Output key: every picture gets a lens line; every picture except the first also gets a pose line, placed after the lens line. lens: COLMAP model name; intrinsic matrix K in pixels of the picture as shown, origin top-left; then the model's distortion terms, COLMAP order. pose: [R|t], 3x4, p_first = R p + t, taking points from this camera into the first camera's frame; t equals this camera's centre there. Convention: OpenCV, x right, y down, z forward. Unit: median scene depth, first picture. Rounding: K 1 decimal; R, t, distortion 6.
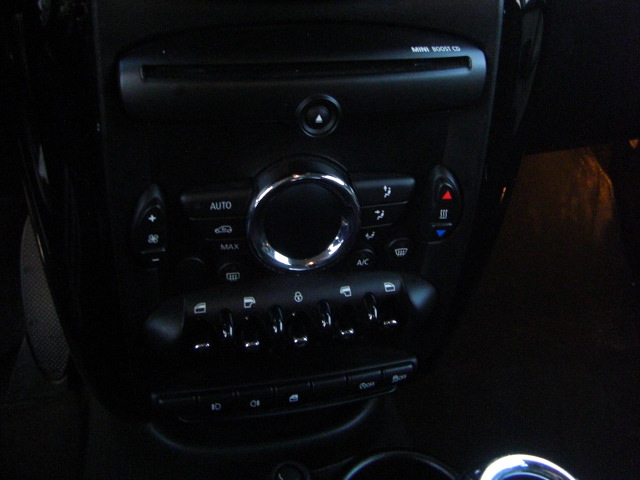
lens RADIAL K [[721.3, 0, 358.3], [0, 721.3, 193.8], [0, 0, 1]] dist [-0.202703, 0.207127]
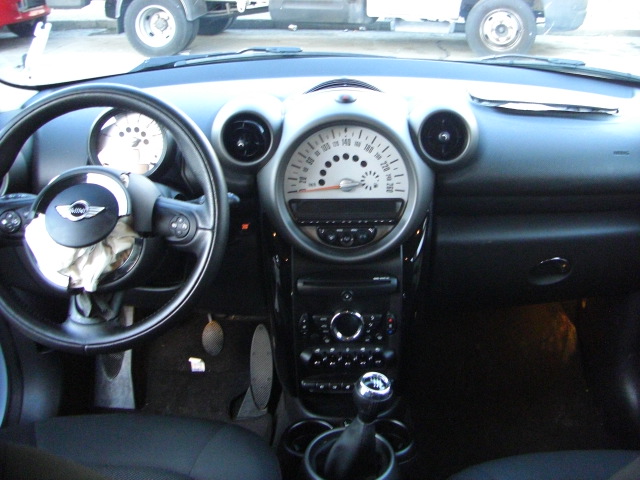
lens RADIAL K [[721.3, 0, 358.3], [0, 721.3, 193.8], [0, 0, 1]] dist [-0.202703, 0.207127]
pose [[0.965729, 0.004065, -0.259519, 0.831795], [-0.058034, 0.977945, -0.200638, 0.103102], [0.252980, 0.208823, 0.944666, -2.270791]]
